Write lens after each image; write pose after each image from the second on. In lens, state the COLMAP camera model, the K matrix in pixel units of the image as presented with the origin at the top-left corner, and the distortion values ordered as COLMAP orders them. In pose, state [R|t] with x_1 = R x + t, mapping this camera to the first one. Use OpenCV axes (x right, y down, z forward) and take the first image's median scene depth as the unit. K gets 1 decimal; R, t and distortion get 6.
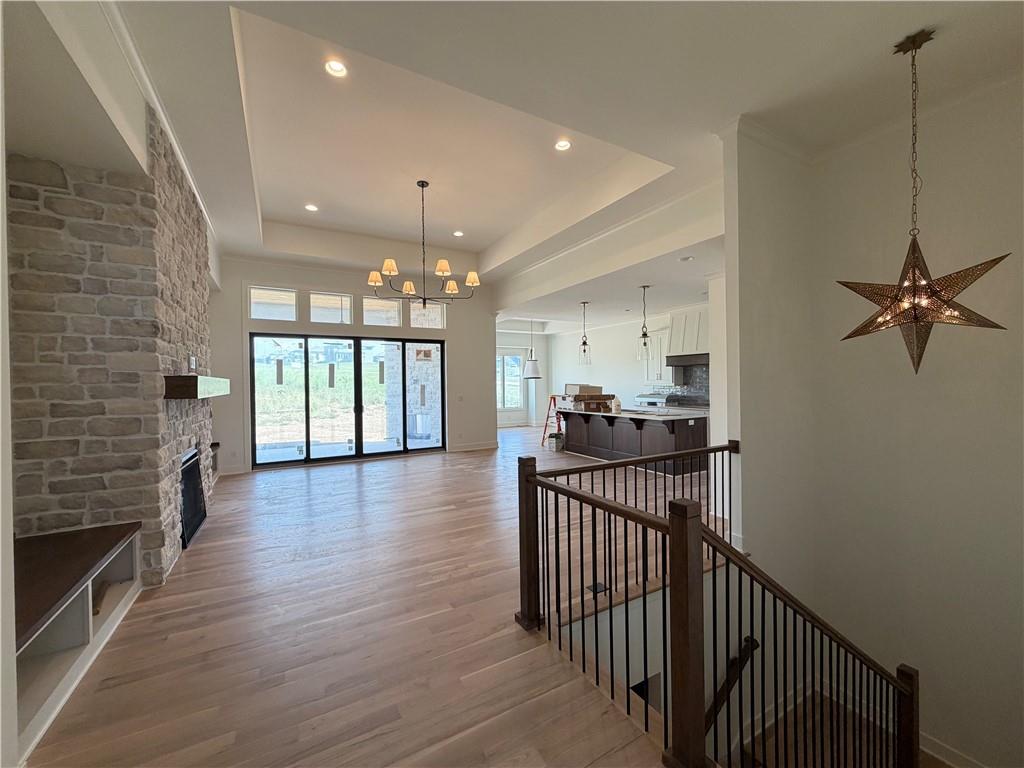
lens RADIAL K [[408.4, 0, 509.3], [0, 408.4, 385.9], [0, 0, 1]] dist [-0.000239, 0.000081]
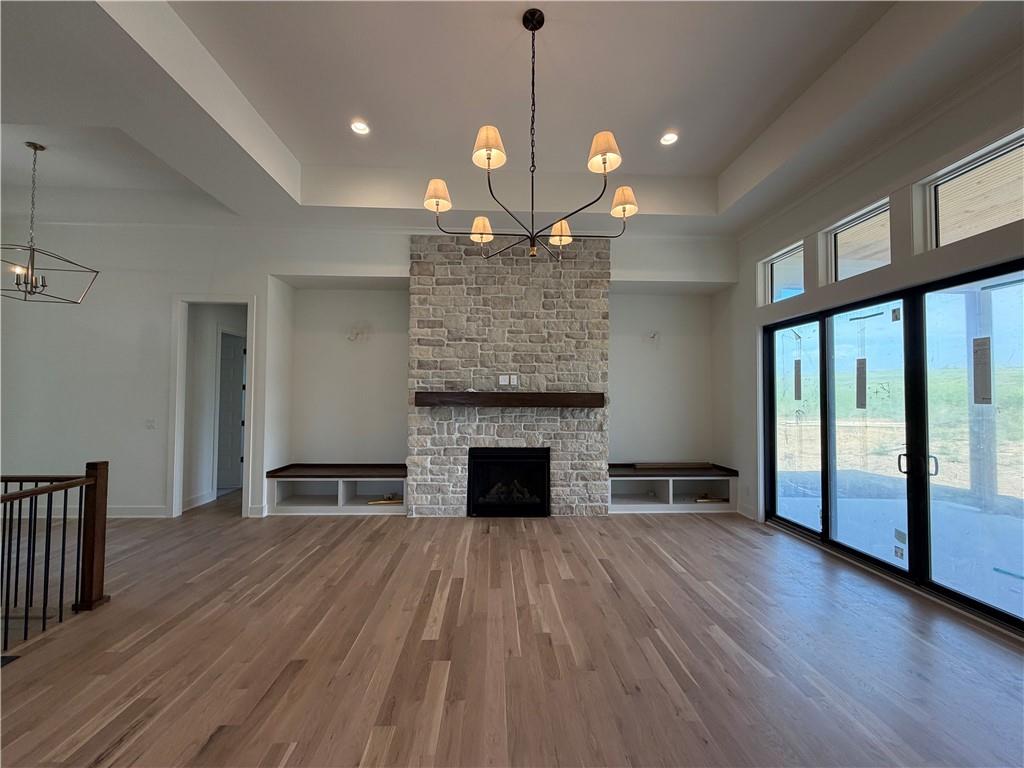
lens RADIAL K [[408.4, 0, 509.3], [0, 408.4, 385.9], [0, 0, 1]] dist [-0.000239, 0.000081]
pose [[-0.450324, -0.015414, -0.892732, 0.182772], [-0.008055, 0.999880, -0.013201, -0.012799], [0.892829, 0.001246, -0.450394, 0.835130]]
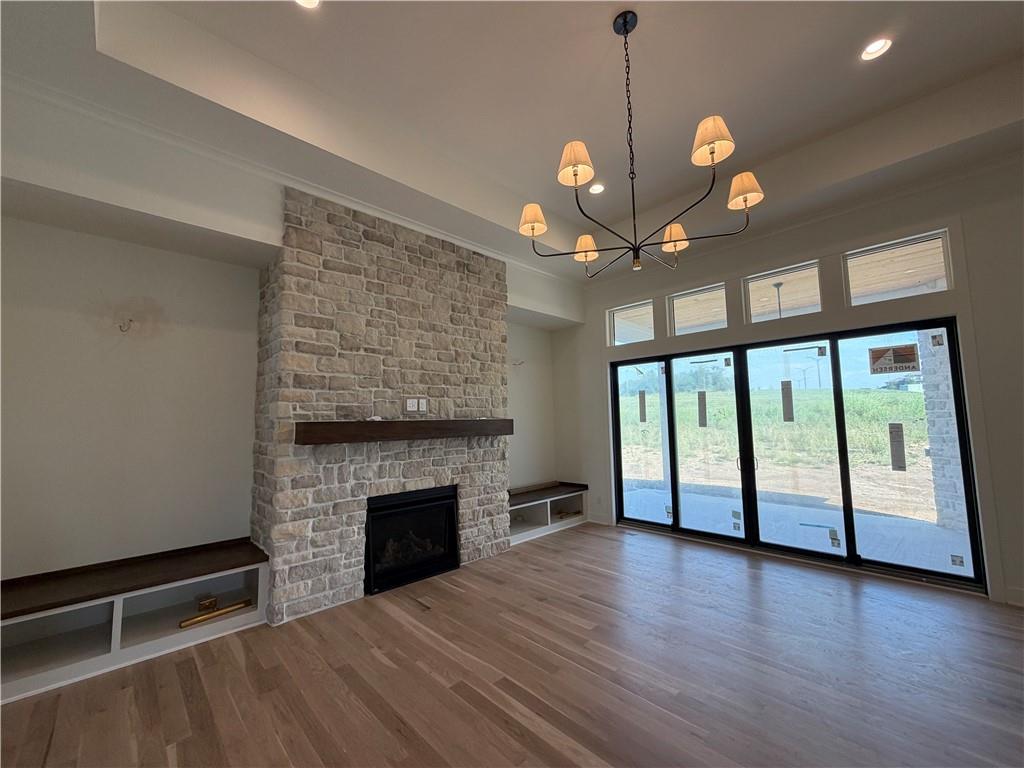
lens RADIAL K [[408.4, 0, 509.3], [0, 408.4, 385.9], [0, 0, 1]] dist [-0.000239, 0.000081]
pose [[0.253929, -0.075037, -0.964308, 0.135960], [0.007583, 0.997110, -0.075593, -0.014856], [0.967193, 0.011883, 0.253764, 0.513204]]
